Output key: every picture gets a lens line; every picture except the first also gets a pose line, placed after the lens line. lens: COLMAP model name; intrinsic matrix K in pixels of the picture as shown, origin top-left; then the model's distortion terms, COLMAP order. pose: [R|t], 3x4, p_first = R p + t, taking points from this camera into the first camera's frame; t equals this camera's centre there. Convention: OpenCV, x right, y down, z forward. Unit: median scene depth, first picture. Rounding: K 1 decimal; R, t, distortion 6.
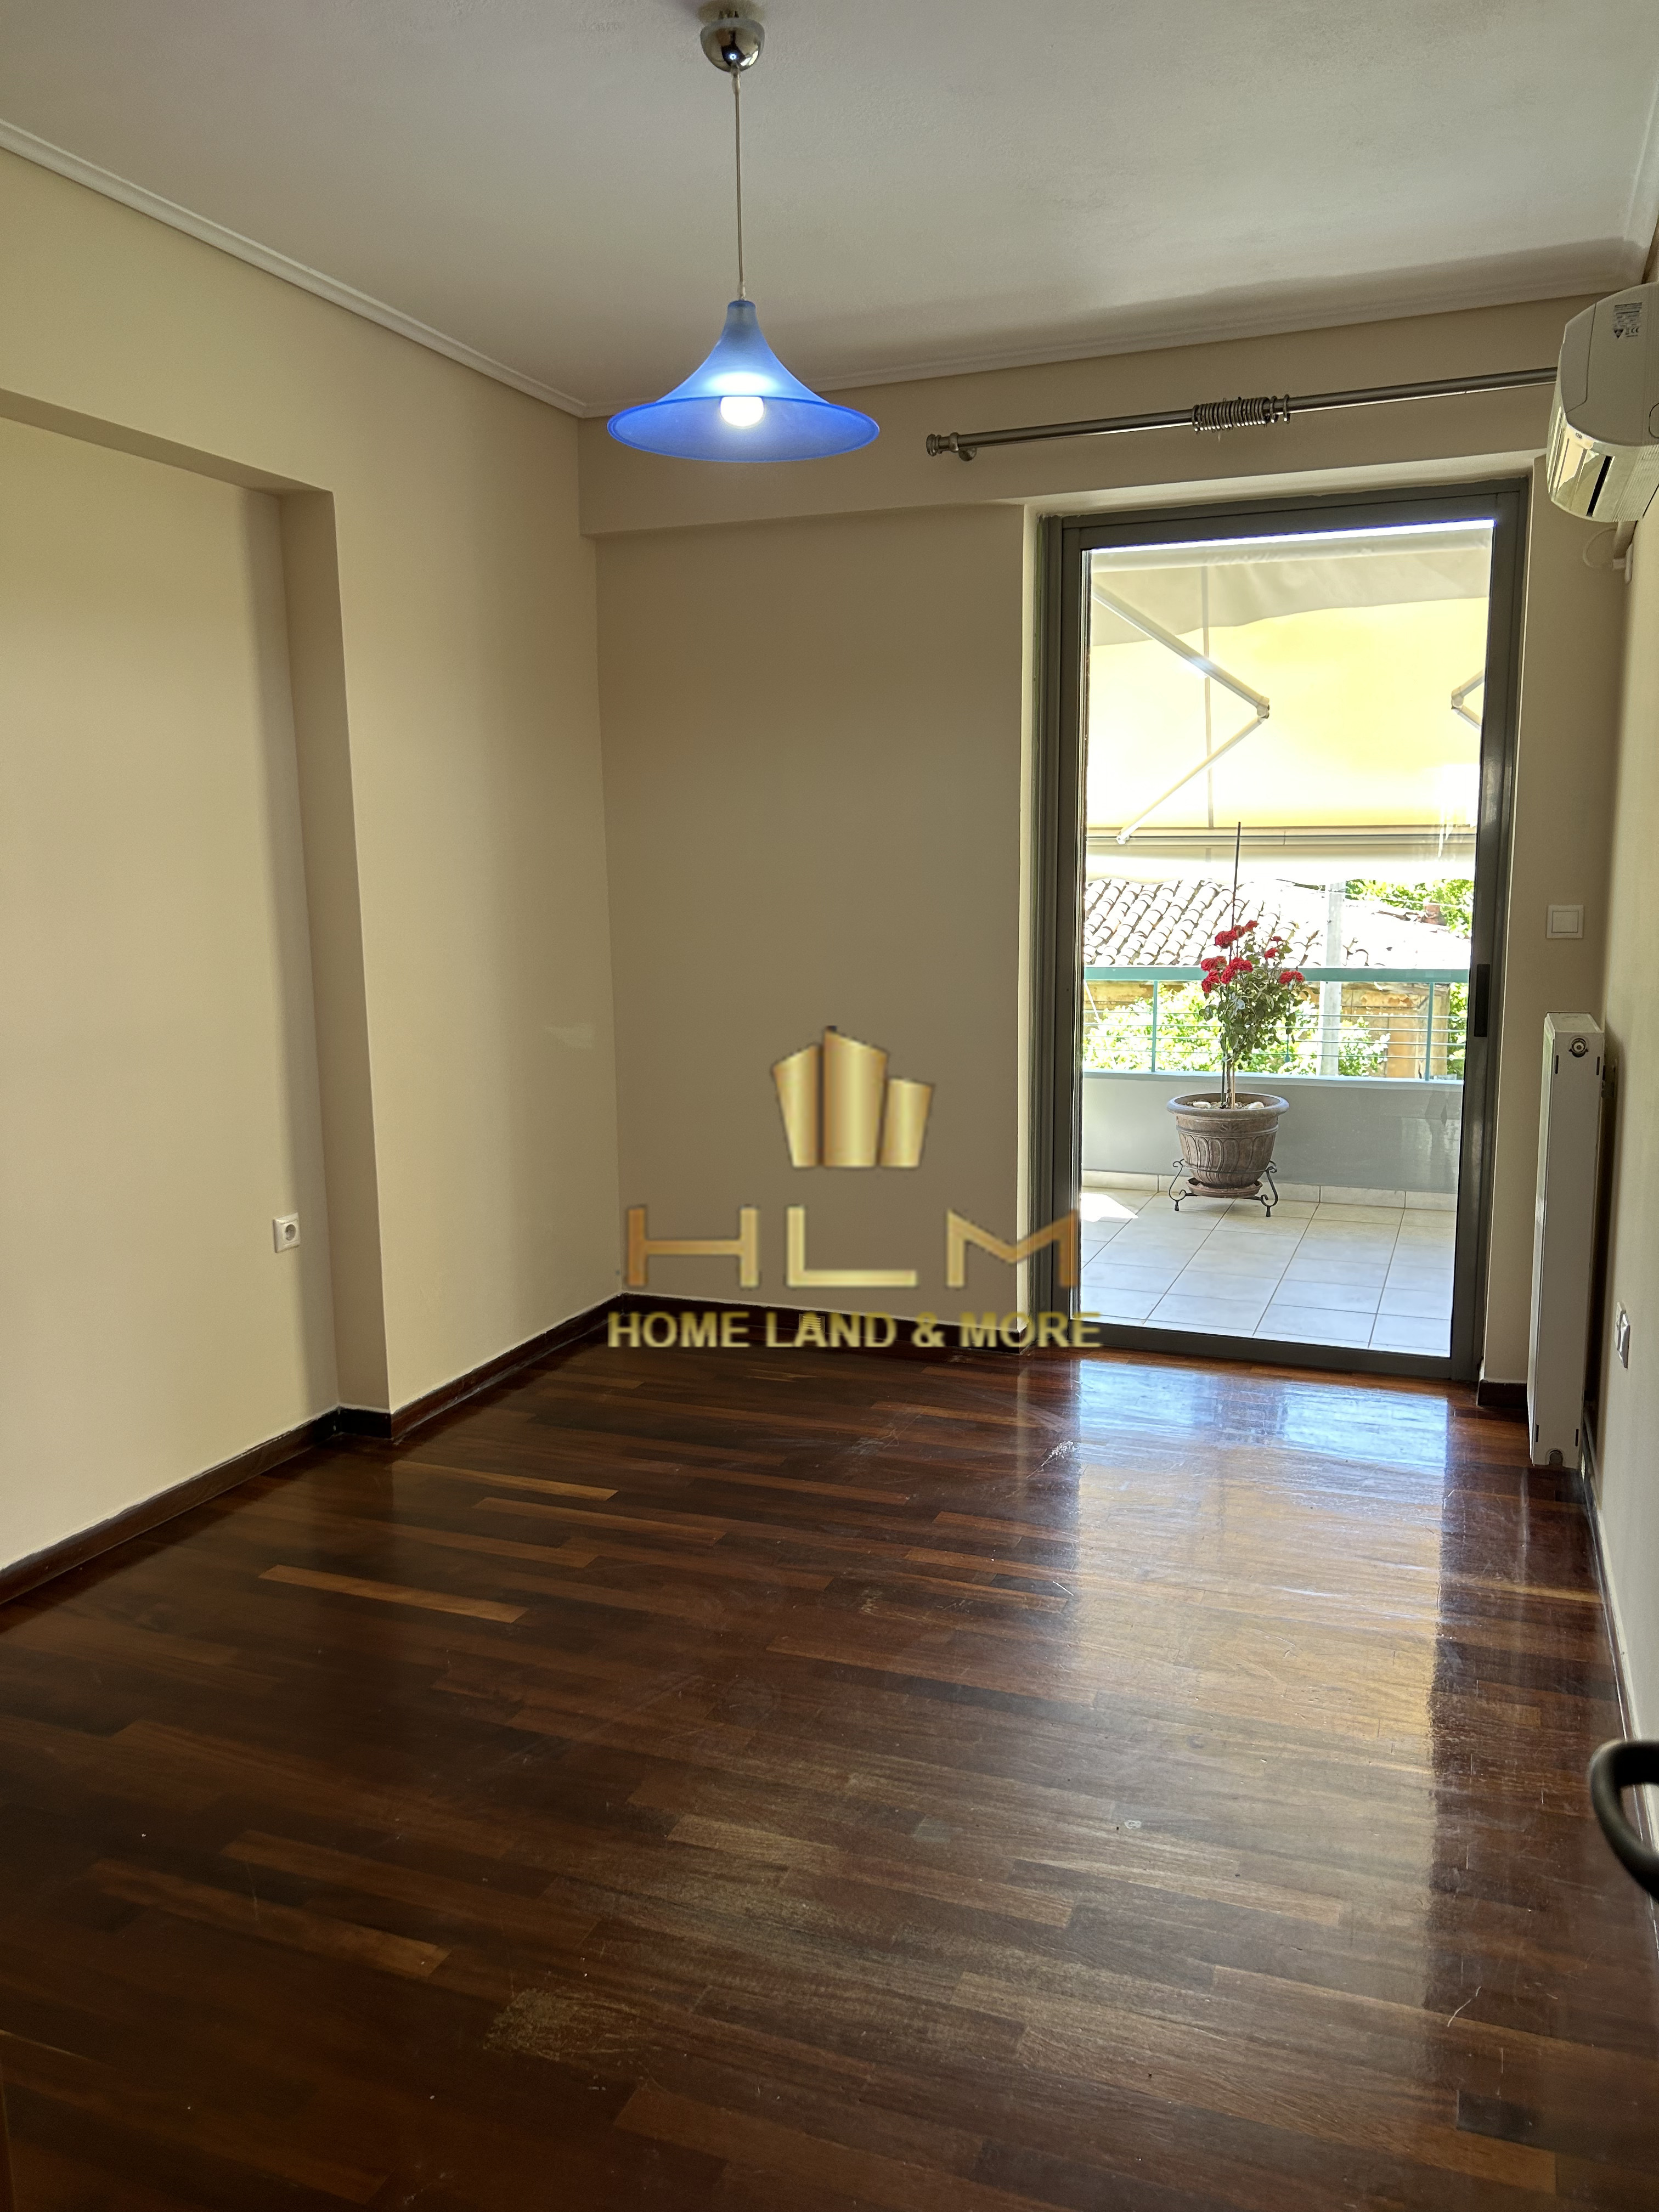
lens RADIAL K [[1663.0, 0, 833.0], [0, 1663.0, 1117.6], [0, 0, 1]] dist [0.057712, -0.061912]
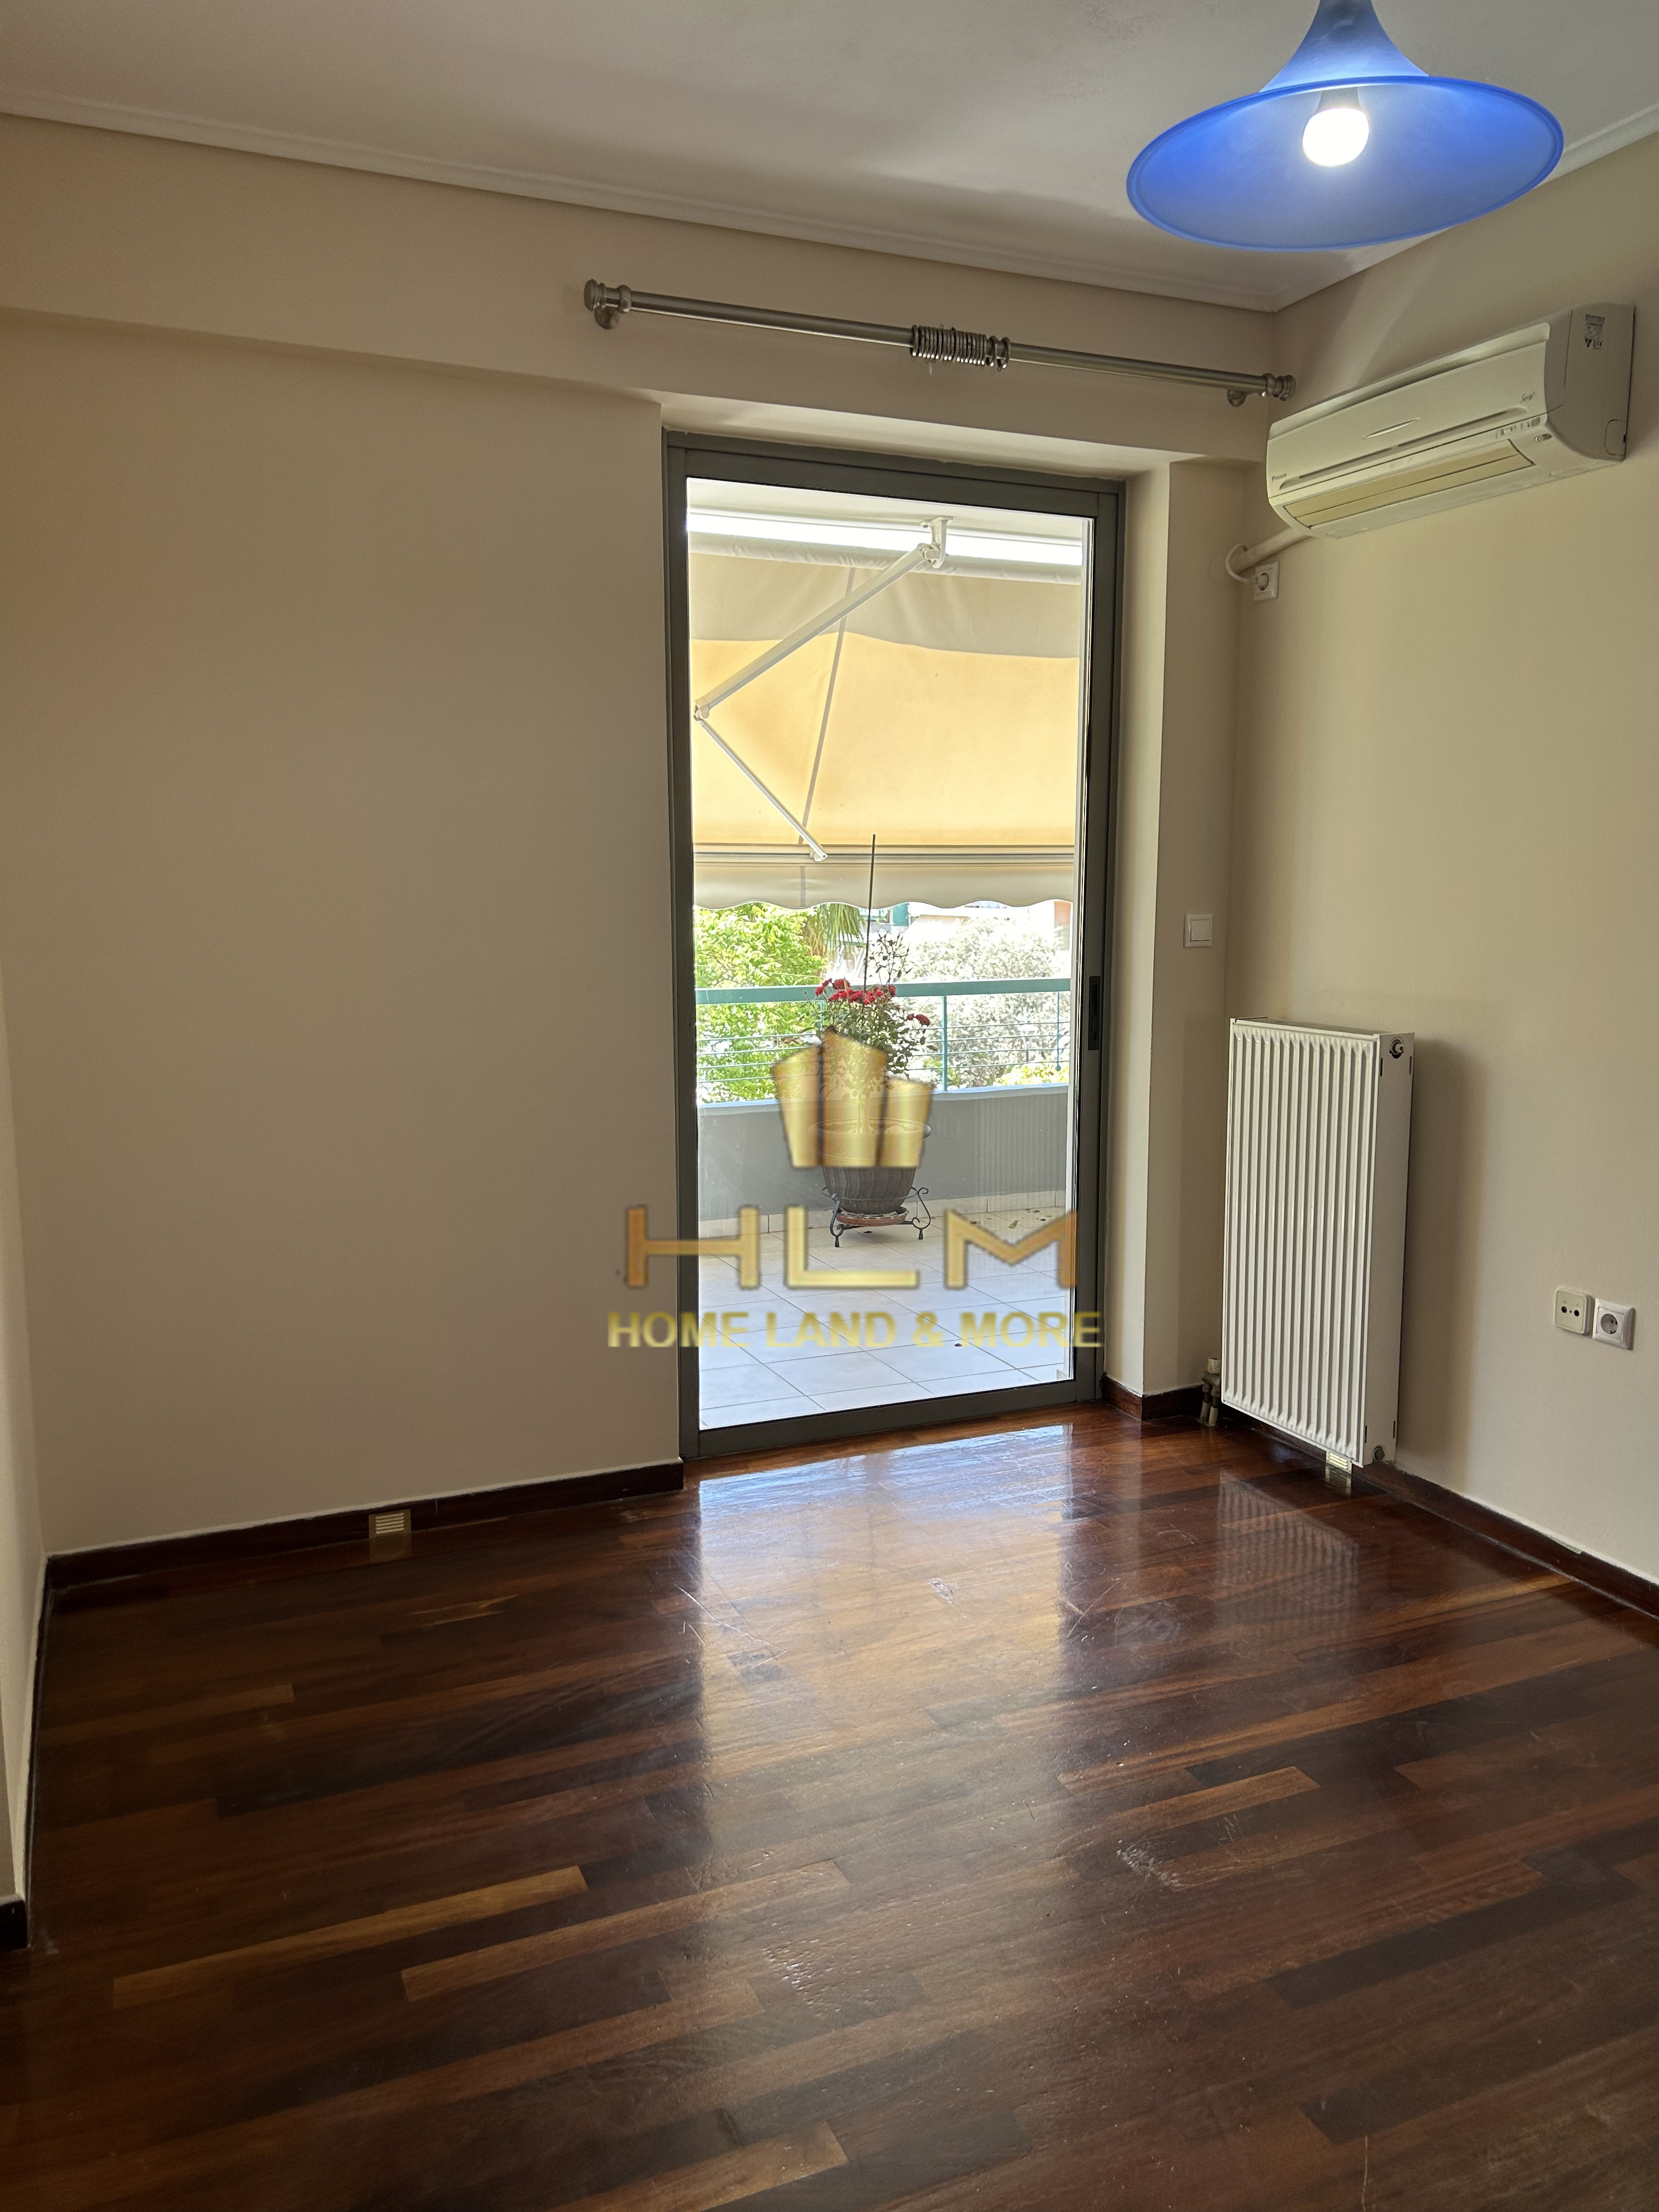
lens RADIAL K [[1663.0, 0, 831.2], [0, 1663.0, 1104.3], [0, 0, 1]] dist [0.057712, -0.061912]
pose [[0.710290, -0.090641, 0.698049, -0.483830], [0.103666, 0.994331, 0.023629, -0.064556], [-0.696234, 0.055580, 0.715660, 0.491538]]
